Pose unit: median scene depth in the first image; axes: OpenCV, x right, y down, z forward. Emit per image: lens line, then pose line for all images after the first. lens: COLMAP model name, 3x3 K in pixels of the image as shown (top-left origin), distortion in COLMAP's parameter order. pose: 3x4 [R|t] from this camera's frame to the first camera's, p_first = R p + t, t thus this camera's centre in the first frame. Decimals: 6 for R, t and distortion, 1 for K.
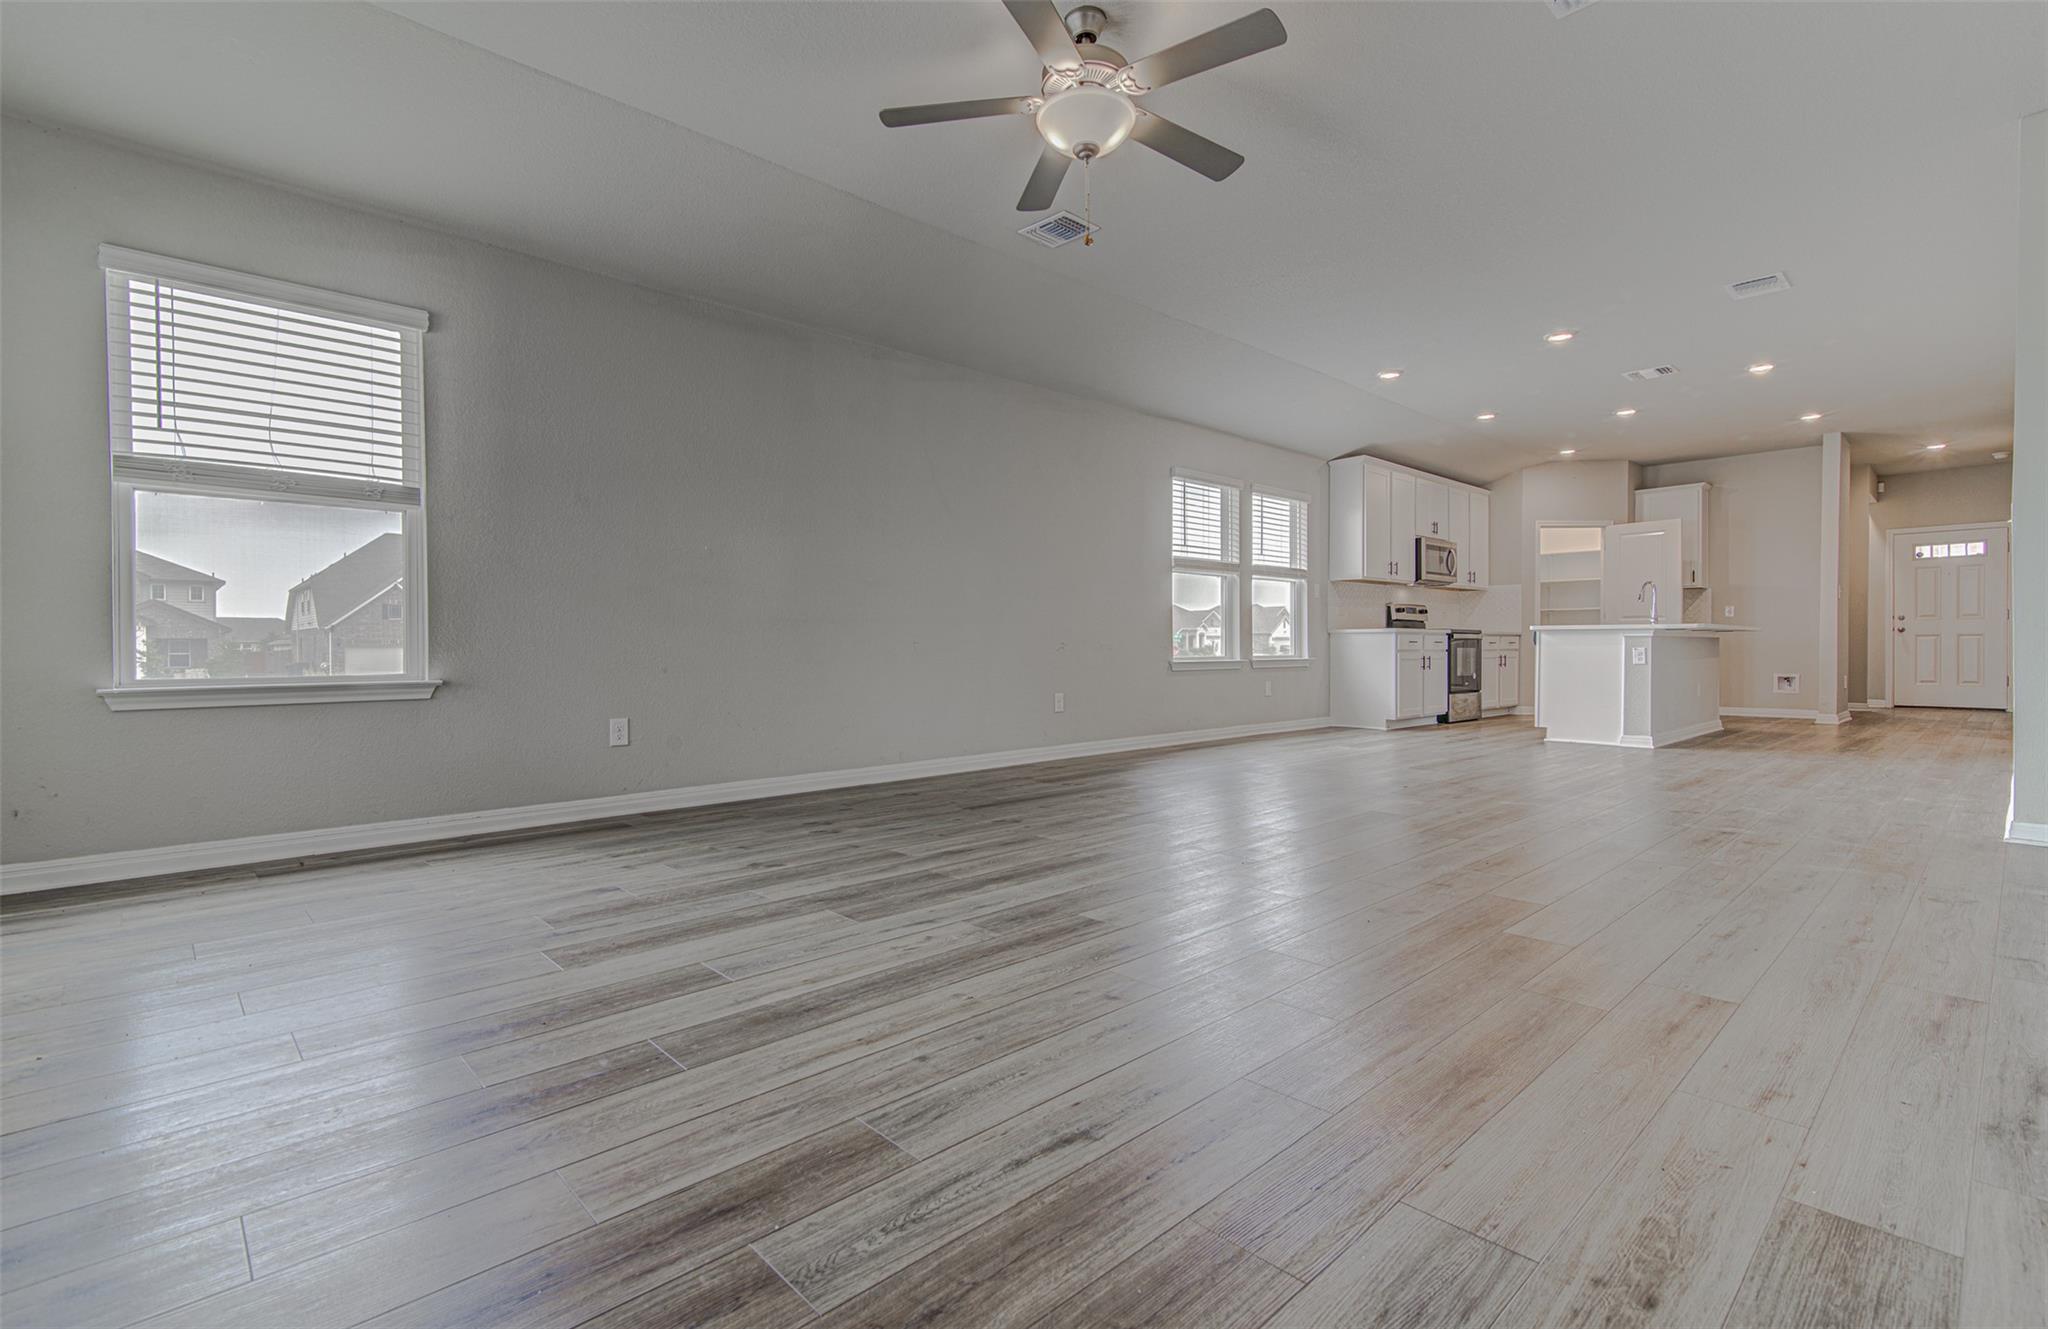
lens RADIAL K [[910.7, 0, 1019.3], [0, 910.7, 654.6], [0, 0, 1]] dist [-0.002203, -0.000314]
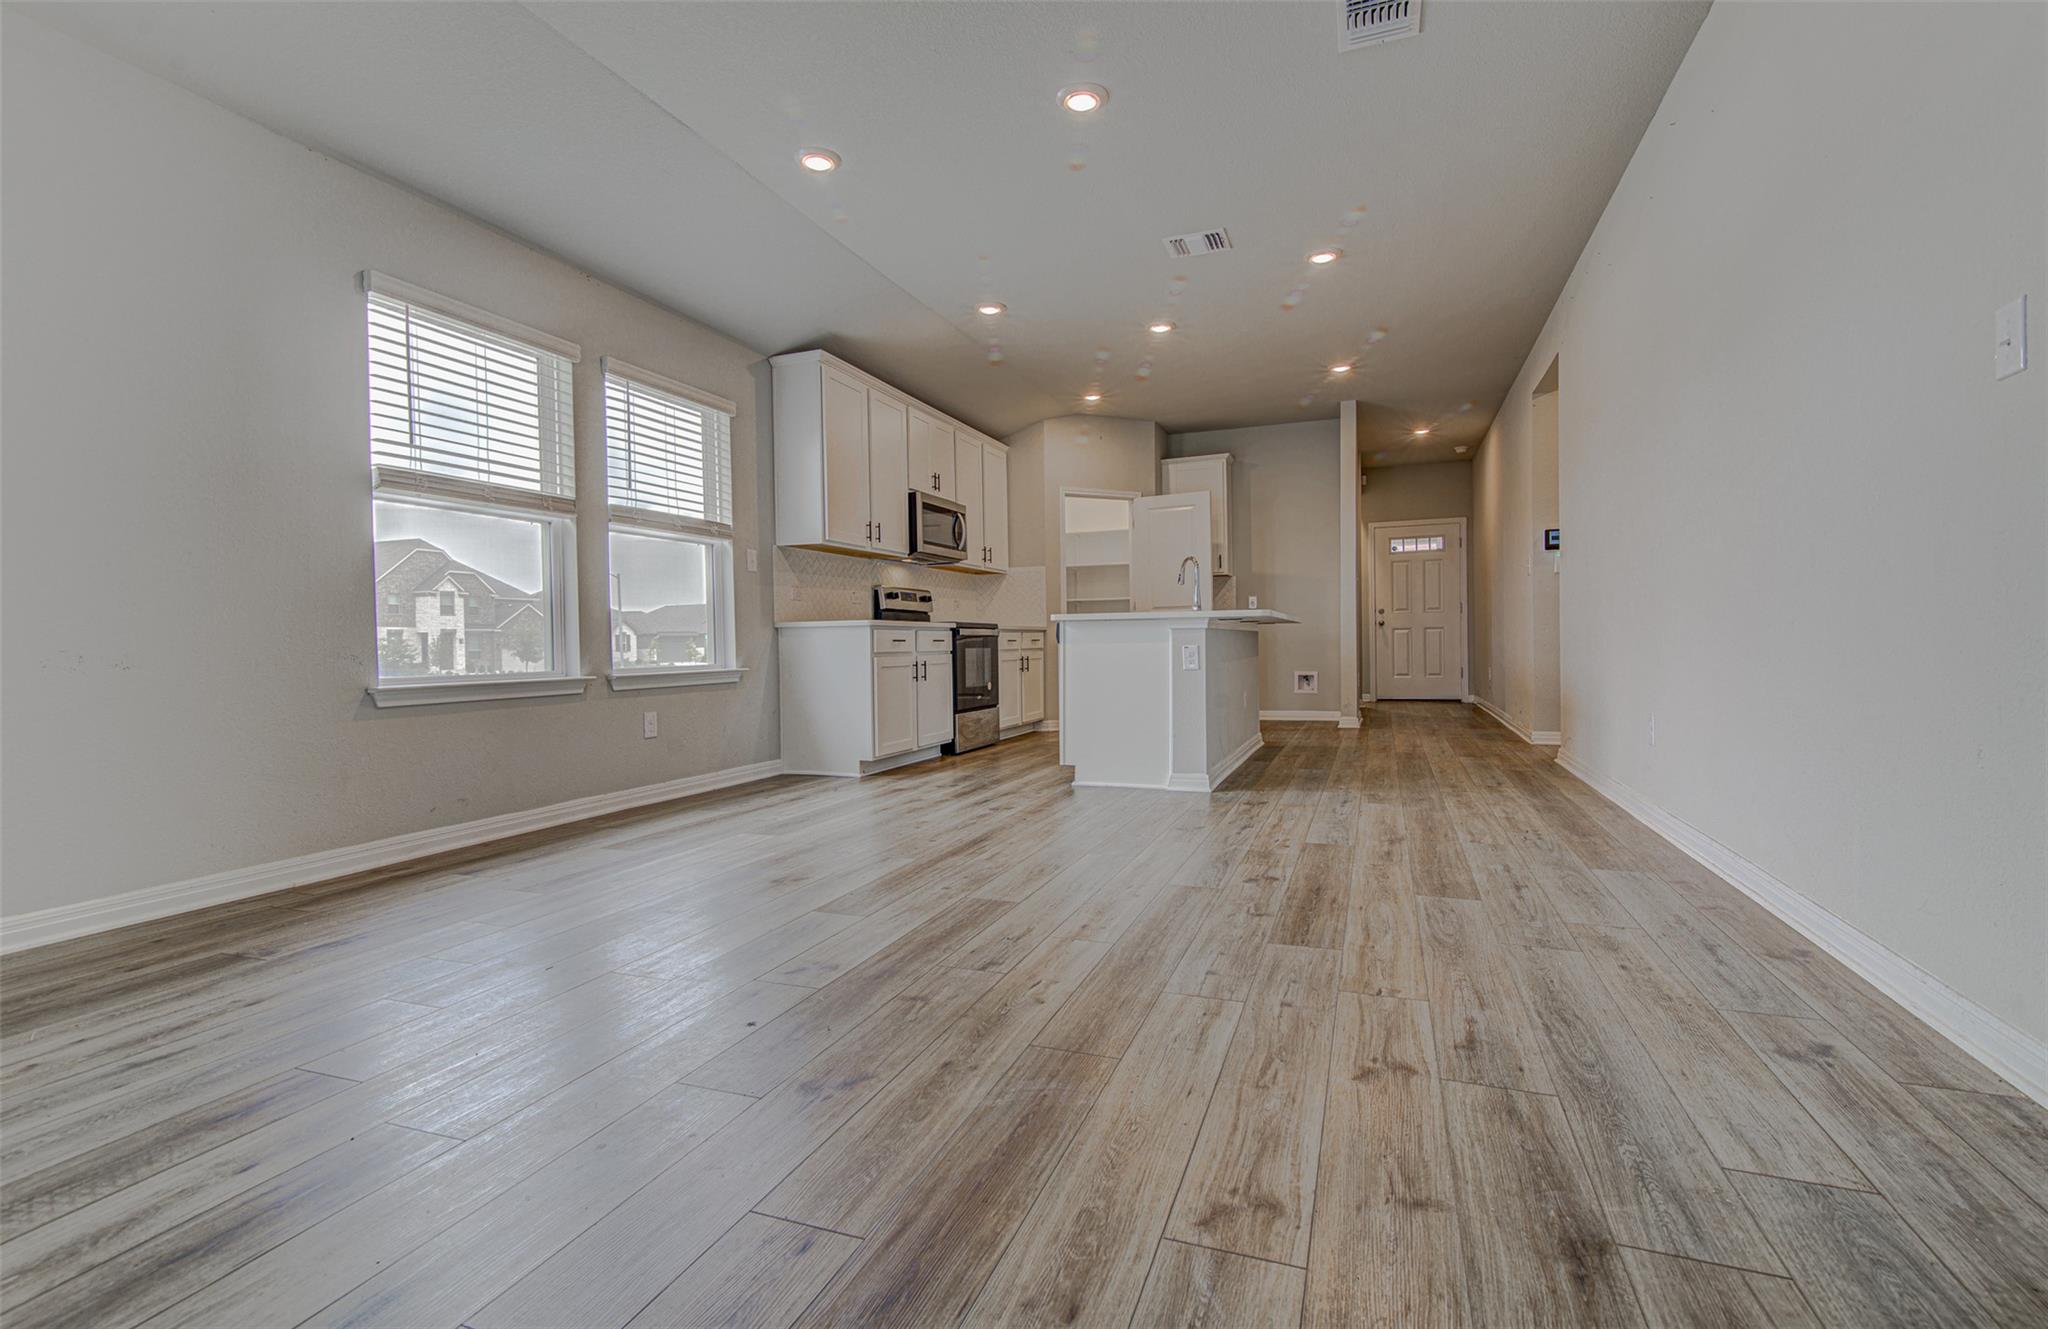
lens RADIAL K [[910.7, 0, 1024.7], [0, 910.7, 651.9], [0, 0, 1]] dist [-0.002203, -0.000314]
pose [[0.891907, -0.016226, 0.451927, 0.197135], [0.018338, 0.999832, -0.000293, -0.003525], [-0.451846, 0.008549, 0.892055, 0.336901]]
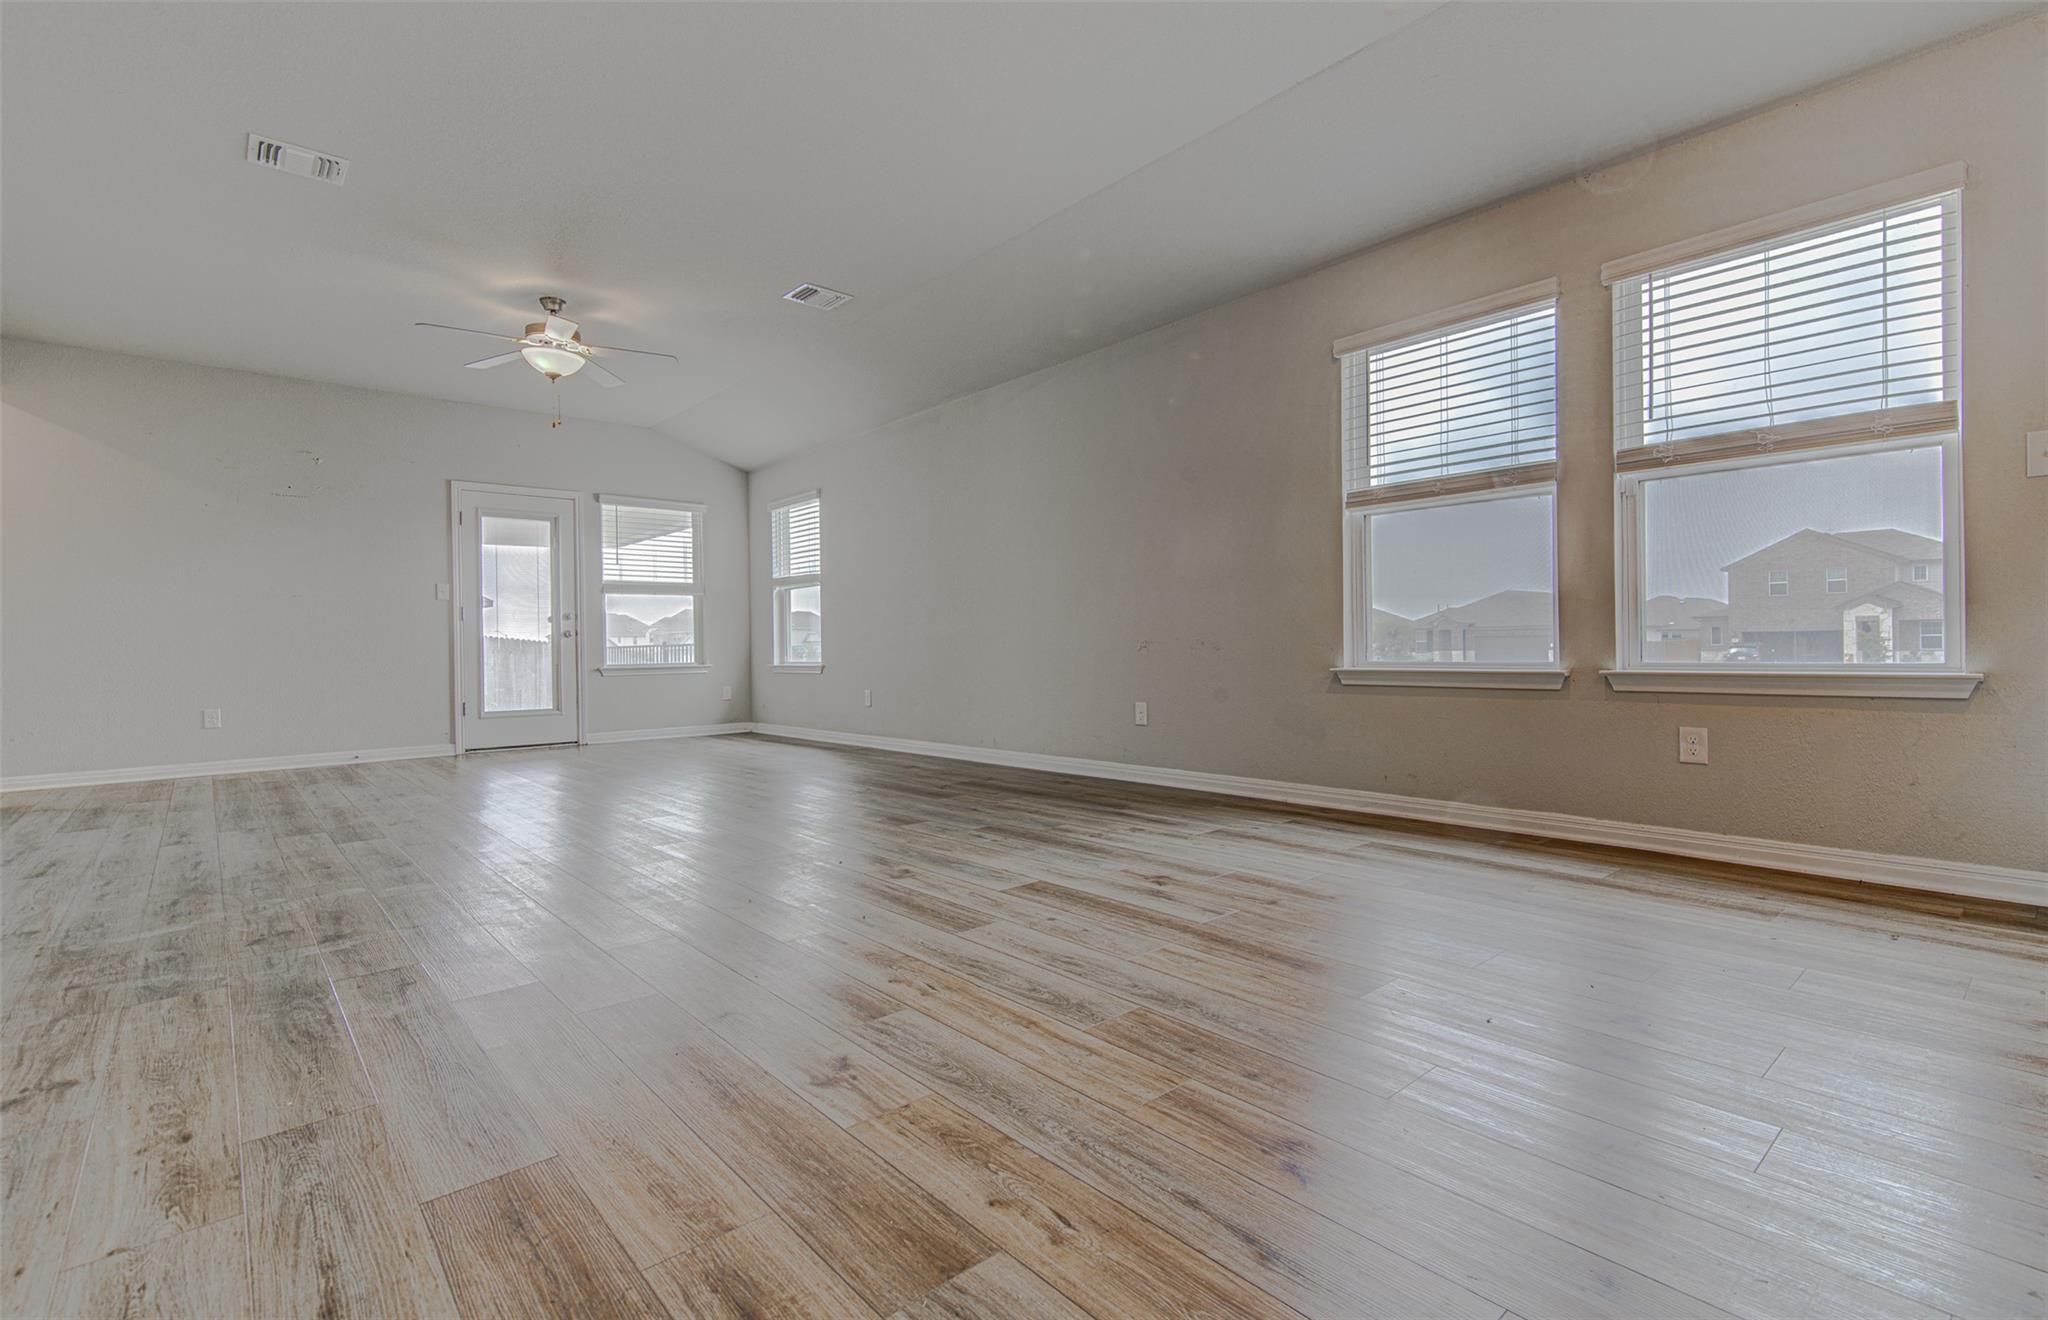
lens RADIAL K [[910.7, 0, 1017.9], [0, 910.7, 641.6], [0, 0, 1]] dist [-0.002203, -0.000314]
pose [[-0.004277, 0.001906, -0.999989, 0.589676], [0.000565, 0.999998, 0.001903, -0.008503], [0.999991, -0.000557, -0.004278, 0.618491]]
